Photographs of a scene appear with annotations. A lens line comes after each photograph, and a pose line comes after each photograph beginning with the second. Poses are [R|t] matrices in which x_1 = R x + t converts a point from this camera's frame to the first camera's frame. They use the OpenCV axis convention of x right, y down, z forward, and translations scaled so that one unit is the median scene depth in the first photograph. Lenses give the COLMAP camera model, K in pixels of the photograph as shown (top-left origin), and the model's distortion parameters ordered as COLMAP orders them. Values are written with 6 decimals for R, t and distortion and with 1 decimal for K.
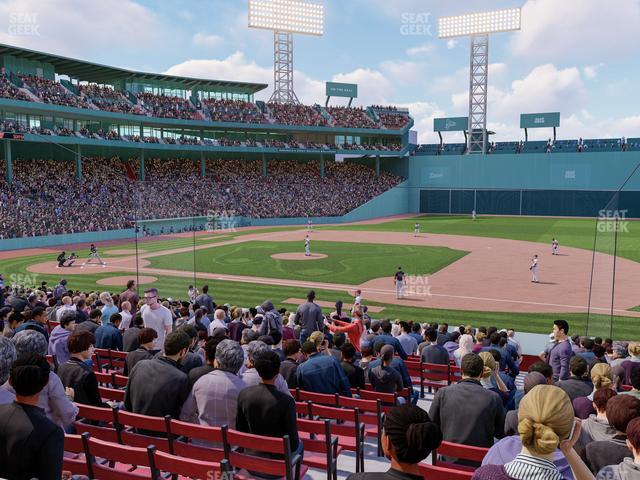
lens RADIAL K [[571.5, 0, 315.9], [0, 571.5, 238.8], [0, 0, 1]] dist [0.000612, 0.001933]
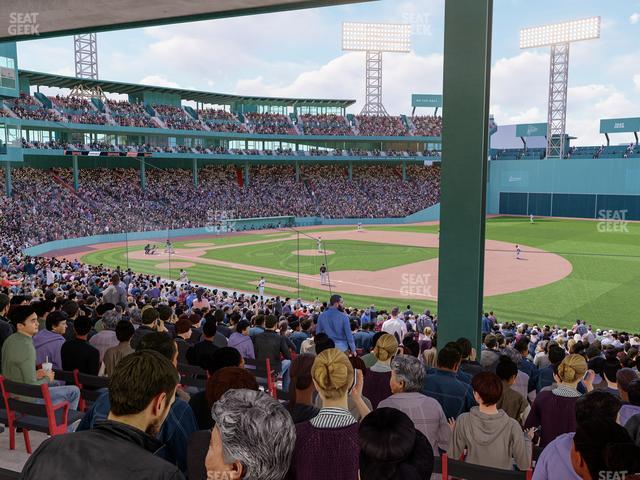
lens RADIAL K [[571.5, 0, 315.6], [0, 571.5, 239.5], [0, 0, 1]] dist [0.000612, 0.001933]
pose [[0.963894, 0.030019, -0.264587, 0.141792], [-0.025312, 0.999455, 0.021184, -0.012245], [0.265079, -0.013722, 0.964129, -0.123150]]
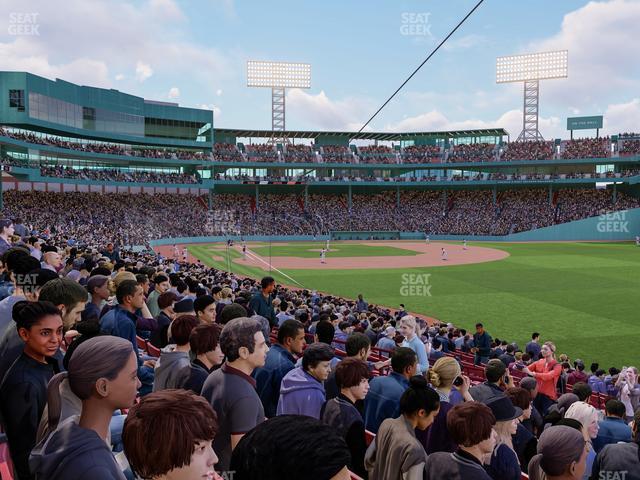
lens RADIAL K [[571.5, 0, 316.4], [0, 571.5, 239.1], [0, 0, 1]] dist [0.000612, 0.001933]
pose [[0.642619, 0.041182, -0.765078, 0.573785], [-0.073555, 0.997258, -0.008103, 0.005809], [0.762647, 0.061482, 0.643886, -0.075853]]
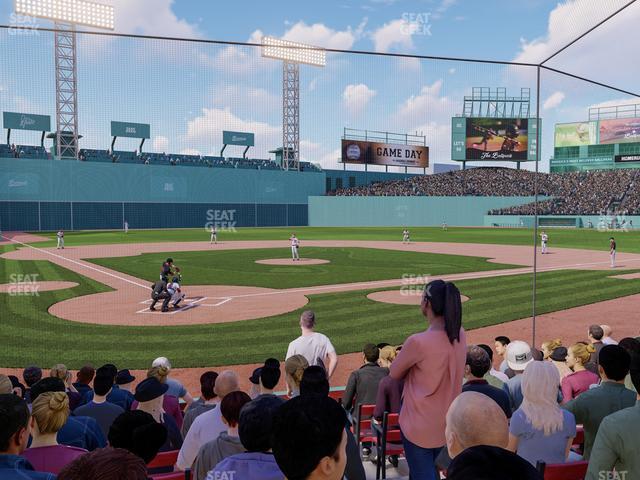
lens RADIAL K [[571.5, 0, 318.8], [0, 571.5, 239.6], [0, 0, 1]] dist [0.000612, 0.001933]
pose [[0.490688, -0.048135, 0.870005, -0.290044], [0.075340, 0.997077, 0.012673, -0.011735], [-0.868072, 0.059327, 0.492881, 0.255324]]
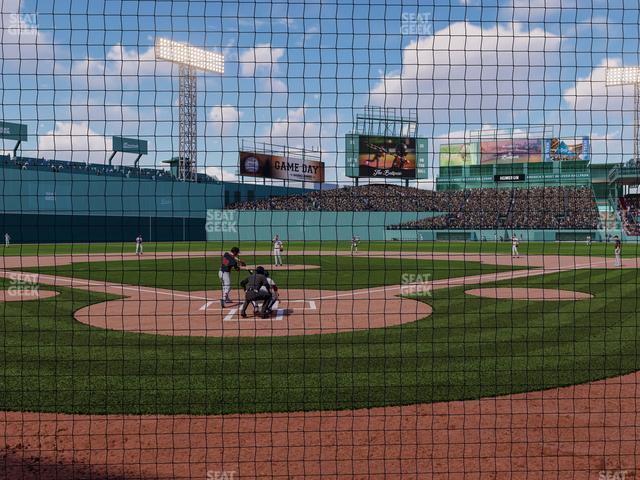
lens RADIAL K [[571.5, 0, 319.1], [0, 571.5, 238.2], [0, 0, 1]] dist [0.000612, 0.001933]
pose [[0.277913, -0.015349, 0.960484, -0.276396], [0.081239, 0.996666, -0.007579, -0.006514], [-0.957165, 0.080135, 0.278233, 0.330768]]
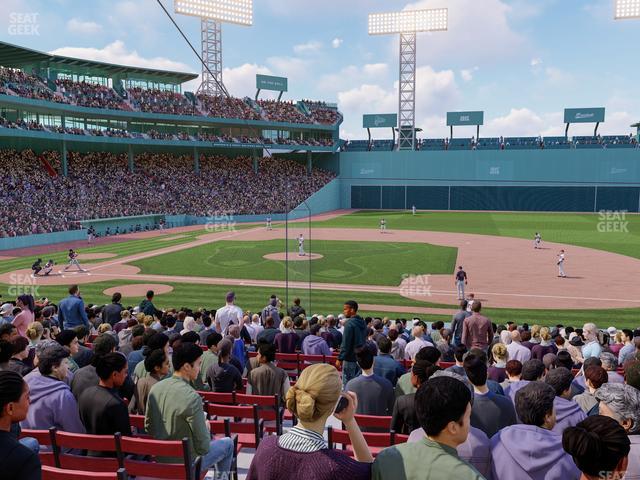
lens RADIAL K [[571.5, 0, 316.5], [0, 571.5, 242.0], [0, 0, 1]] dist [0.000612, 0.001933]
pose [[0.981511, -0.020818, 0.190270, -0.073514], [0.018394, 0.999726, 0.014499, -0.002773], [-0.190520, -0.010731, 0.981625, 0.027364]]
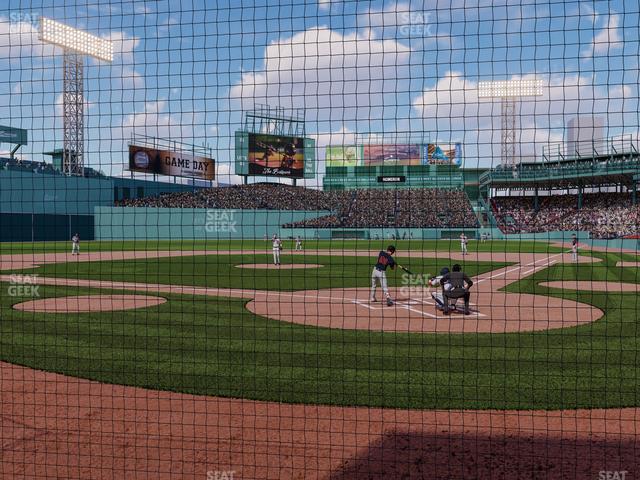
lens RADIAL K [[571.5, 0, 320.5], [0, 571.5, 238.1], [0, 0, 1]] dist [0.000612, 0.001933]
pose [[0.037733, -0.018124, 0.999123, -0.288171], [0.083106, 0.996429, 0.014937, -0.012052], [-0.995826, 0.082470, 0.039104, 0.396450]]
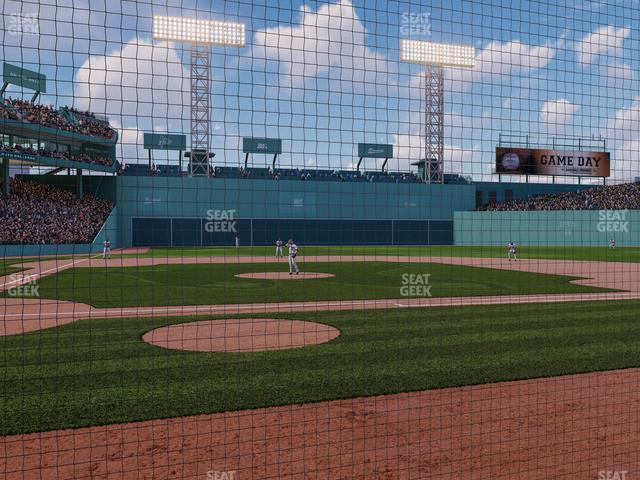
lens RADIAL K [[571.5, 0, 319.0], [0, 571.5, 238.7], [0, 0, 1]] dist [0.000612, 0.001933]
pose [[0.745326, -0.009024, 0.666639, -0.167044], [0.059582, 0.996809, -0.053122, 0.001816], [-0.664032, 0.079313, 0.743486, 0.238138]]
